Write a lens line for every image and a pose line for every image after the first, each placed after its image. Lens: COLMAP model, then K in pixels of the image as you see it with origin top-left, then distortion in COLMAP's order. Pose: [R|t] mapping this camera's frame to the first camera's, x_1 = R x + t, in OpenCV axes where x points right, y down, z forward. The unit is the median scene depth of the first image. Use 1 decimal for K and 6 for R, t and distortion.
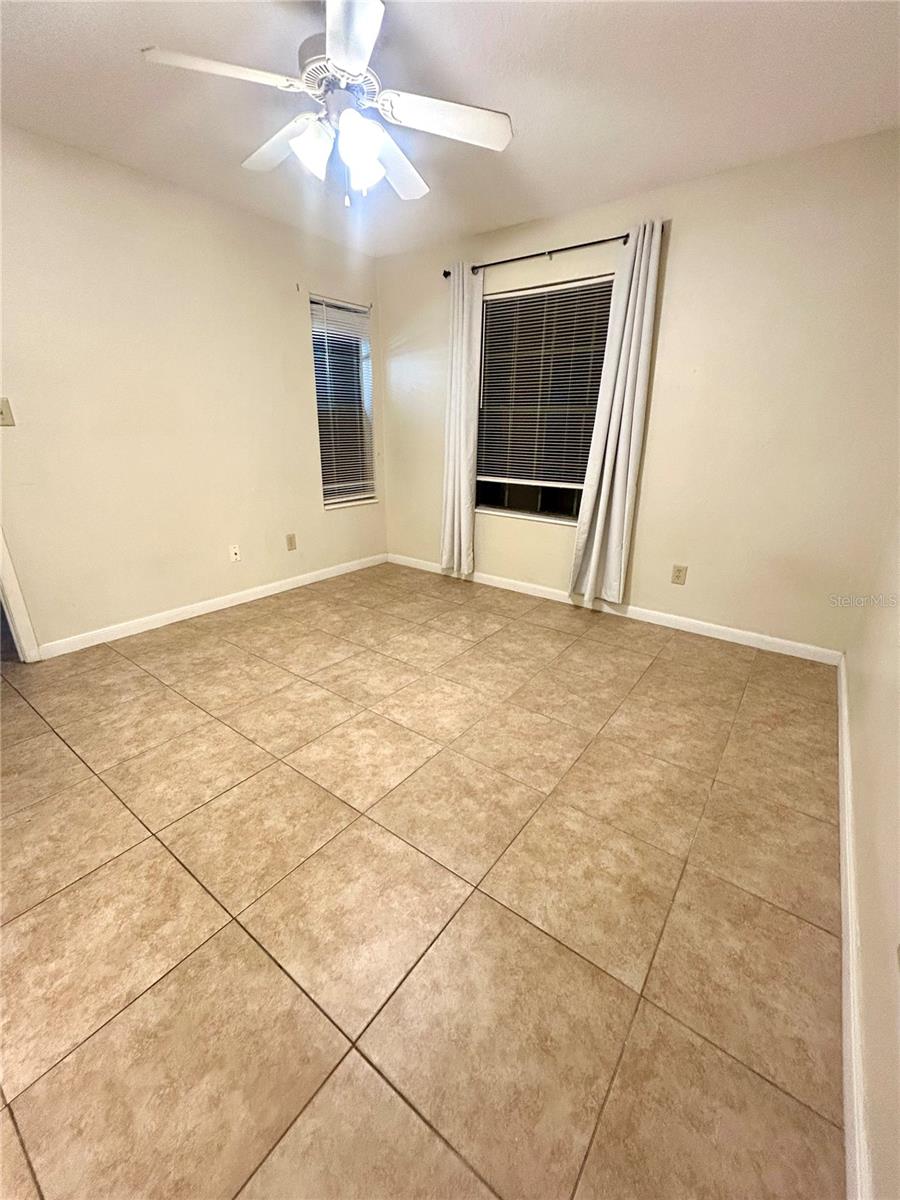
lens RADIAL K [[482.3, 0, 458.2], [0, 482.3, 599.0], [0, 0, 1]] dist [-0.000391, -0.000190]
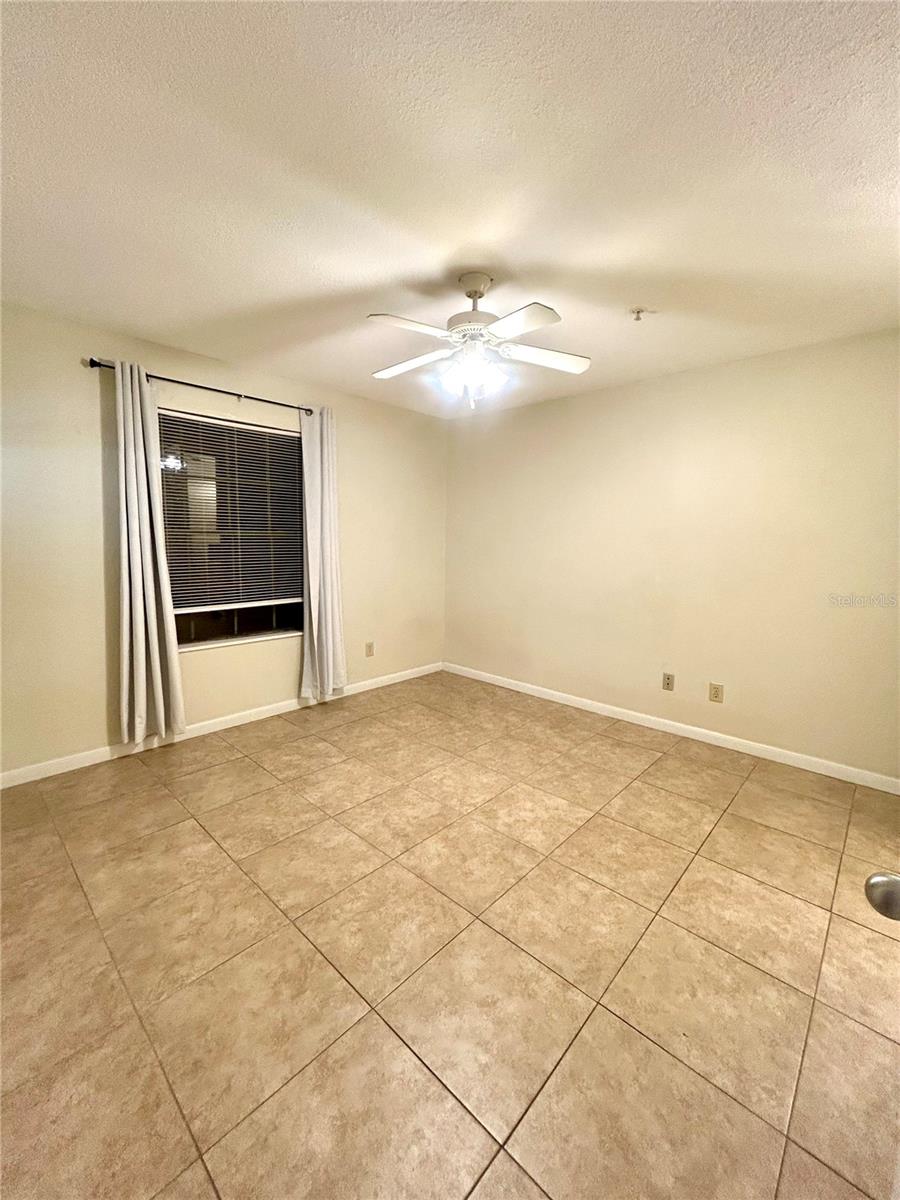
lens RADIAL K [[482.3, 0, 458.2], [0, 482.3, 599.0], [0, 0, 1]] dist [-0.000391, -0.000190]
pose [[0.109379, -0.136438, 0.984592, -1.175205], [0.324746, 0.941085, 0.094333, -0.323221], [-0.939455, 0.309424, 0.147243, 0.720510]]
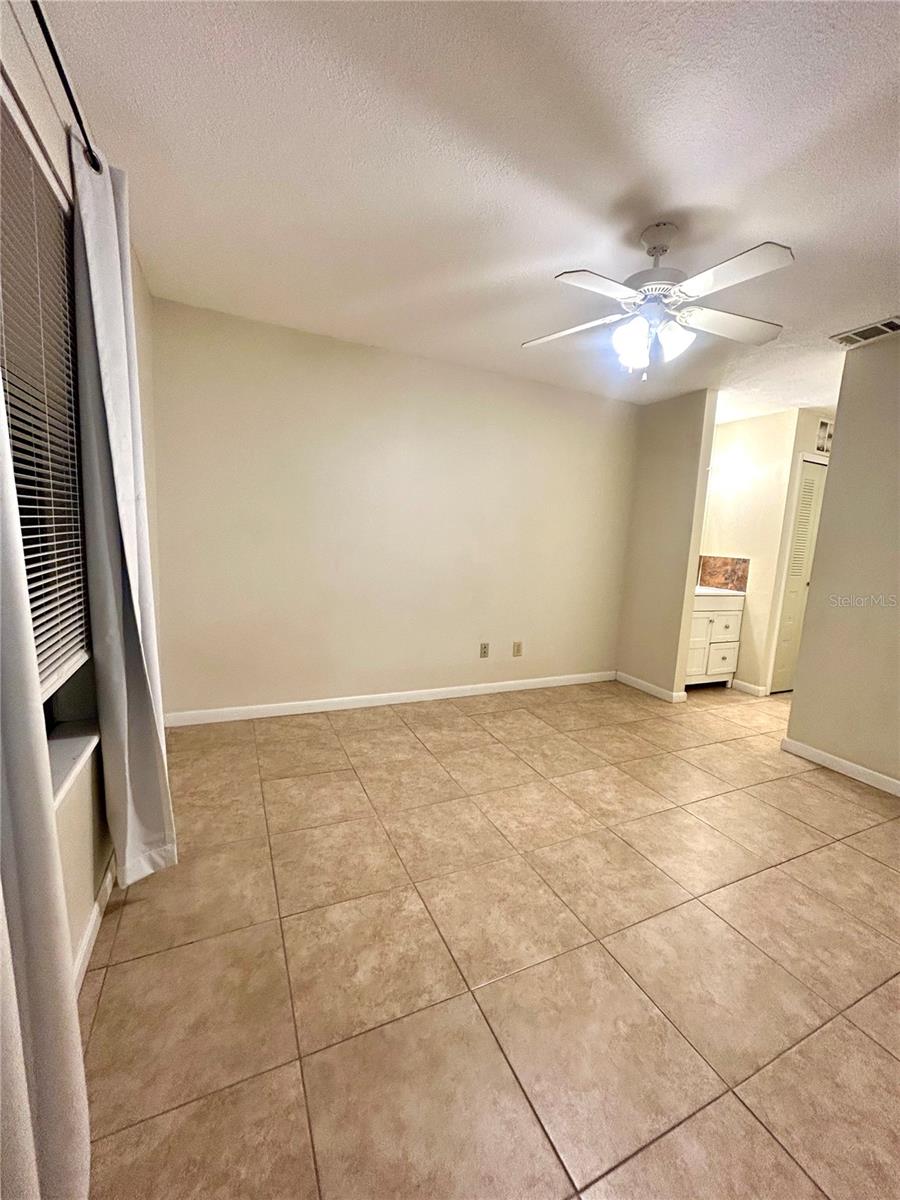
lens RADIAL K [[483.6, 0, 457.8], [0, 483.6, 599.3], [0, 0, 1]] dist [-0.007956, 0.005197]
pose [[-0.877229, -0.126625, 0.463072, -0.321690], [0.099475, 0.895709, 0.433370, -0.639137], [-0.469654, 0.426229, -0.773146, 1.710720]]
